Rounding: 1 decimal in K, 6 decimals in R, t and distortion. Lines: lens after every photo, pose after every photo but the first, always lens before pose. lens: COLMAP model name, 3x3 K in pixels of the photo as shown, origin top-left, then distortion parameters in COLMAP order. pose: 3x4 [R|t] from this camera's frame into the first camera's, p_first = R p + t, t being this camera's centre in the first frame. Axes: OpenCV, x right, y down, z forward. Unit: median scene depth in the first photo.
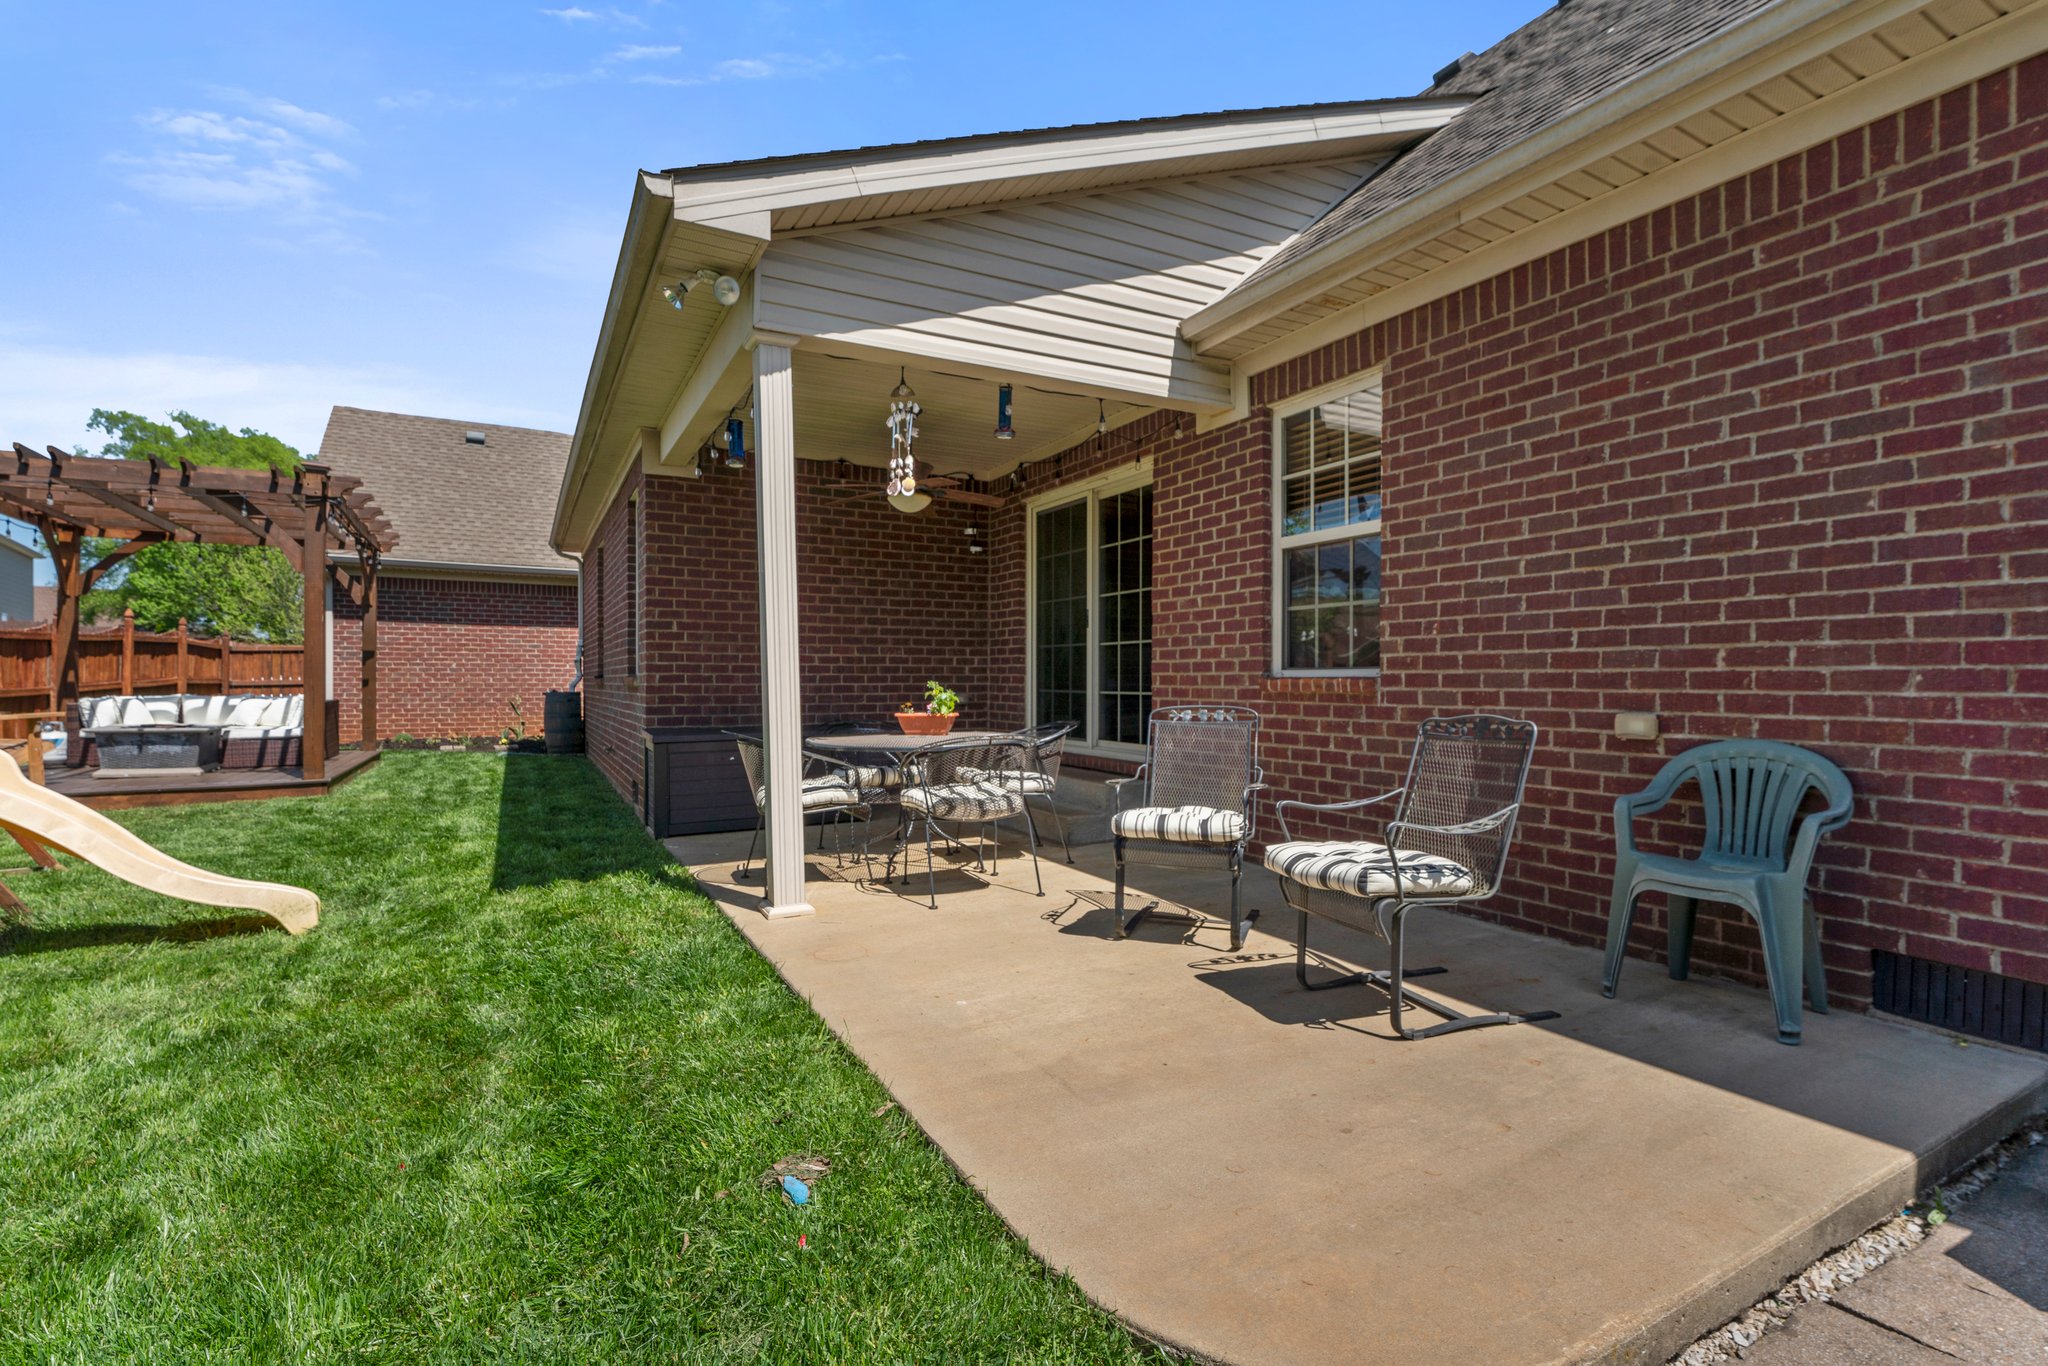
lens RADIAL K [[920.9, 0, 1024.0], [0, 920.9, 683.0], [0, 0, 1]] dist [0.000496, 0.000006]
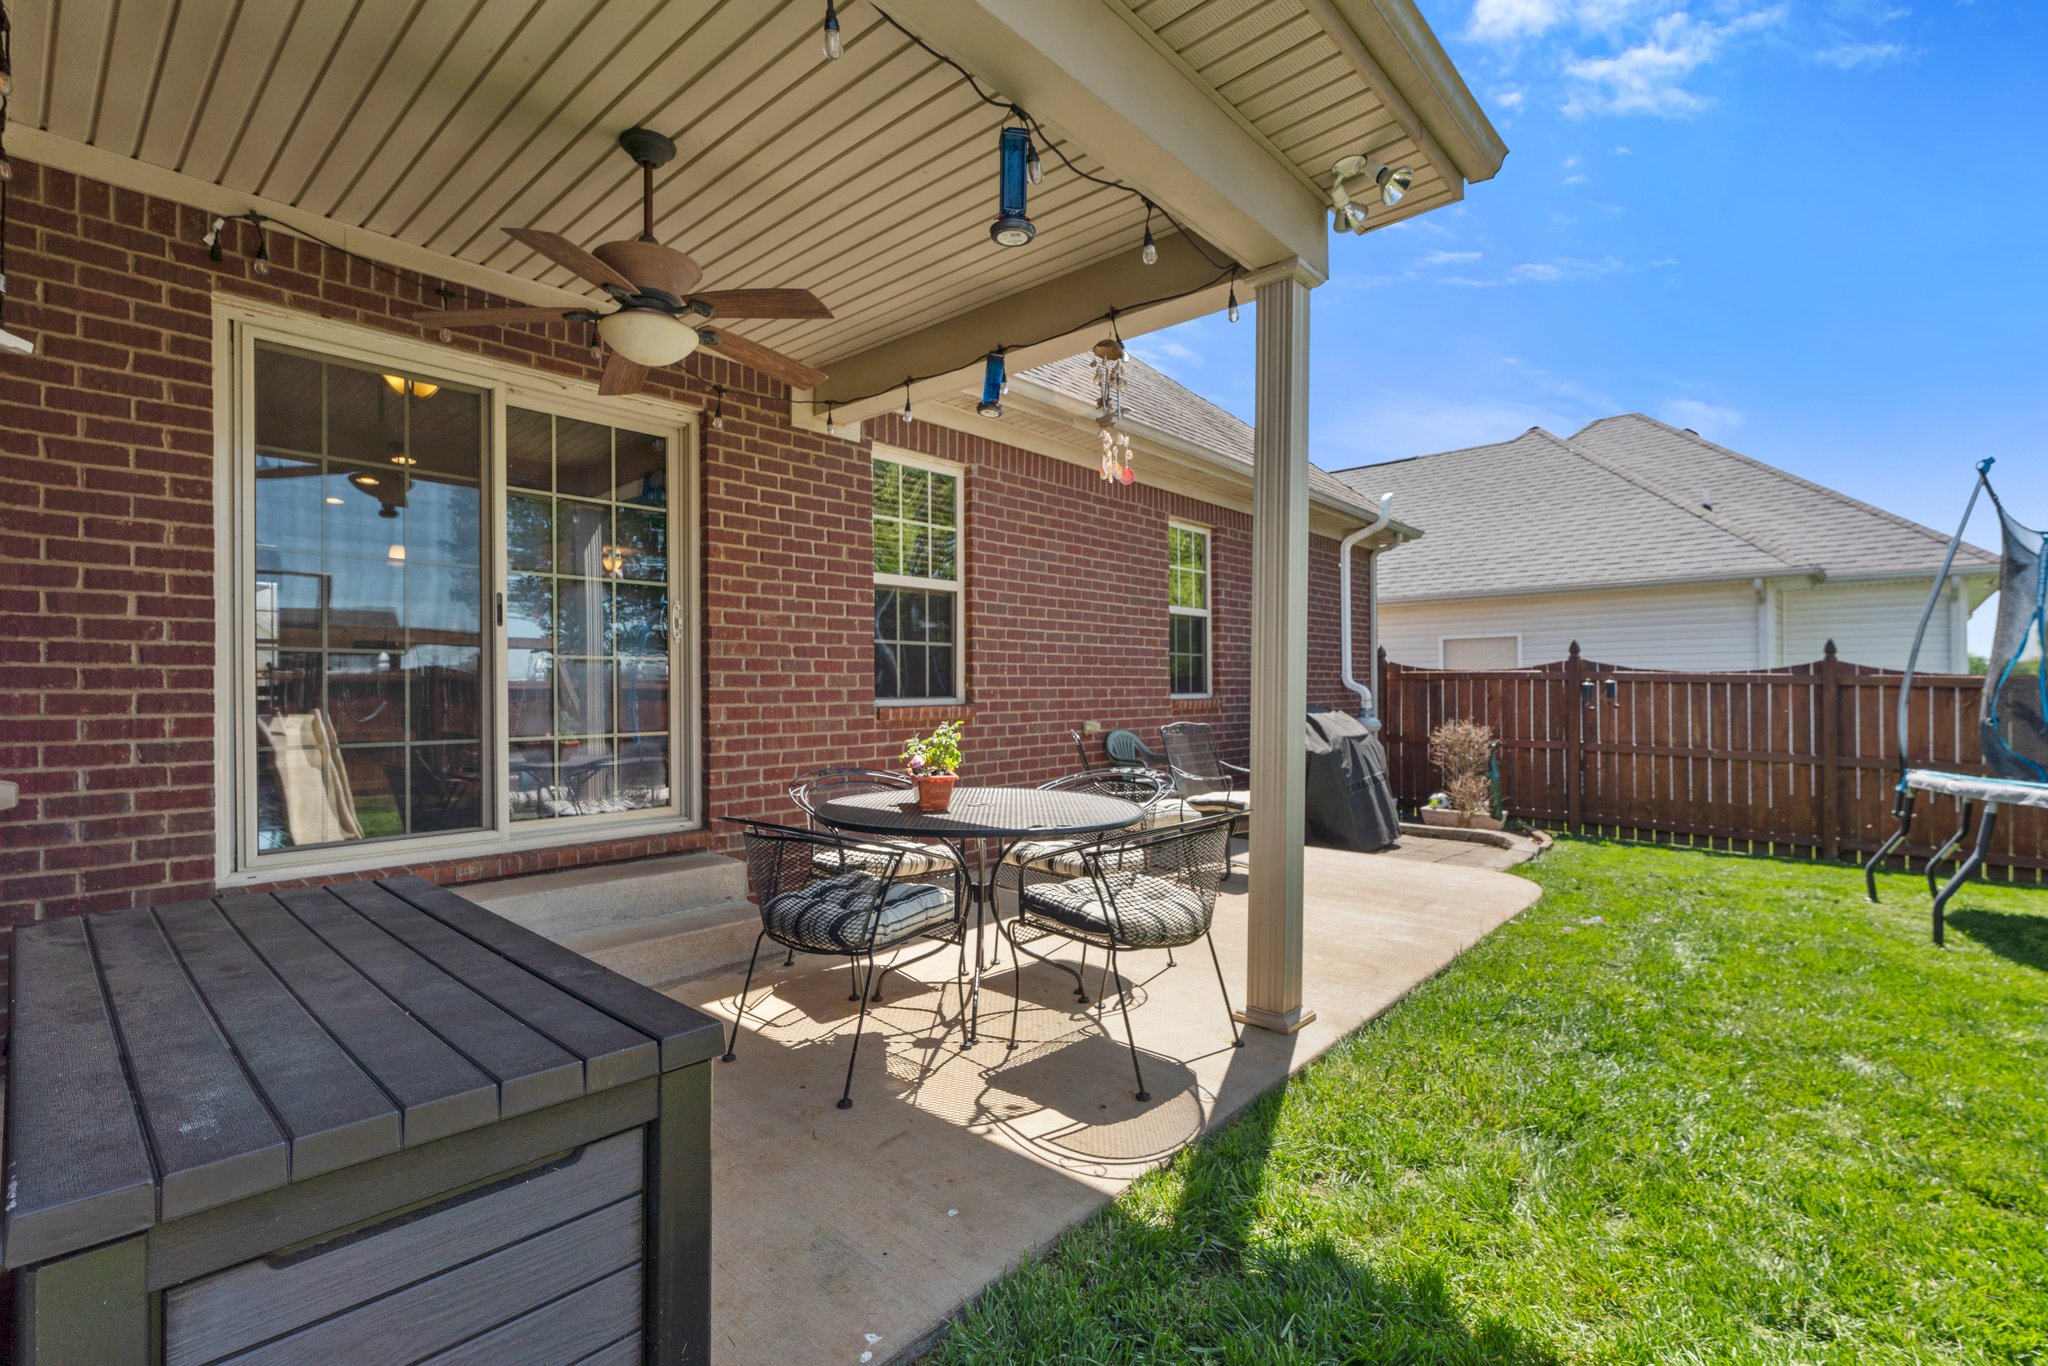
lens RADIAL K [[920.9, 0, 1024.0], [0, 920.9, 683.0], [0, 0, 1]] dist [0.000496, 0.000006]
pose [[-0.337284, 0.004214, 0.941394, -0.792778], [0.005665, 0.999981, -0.002447, -0.030755], [-0.941386, 0.004507, -0.337301, 1.254248]]
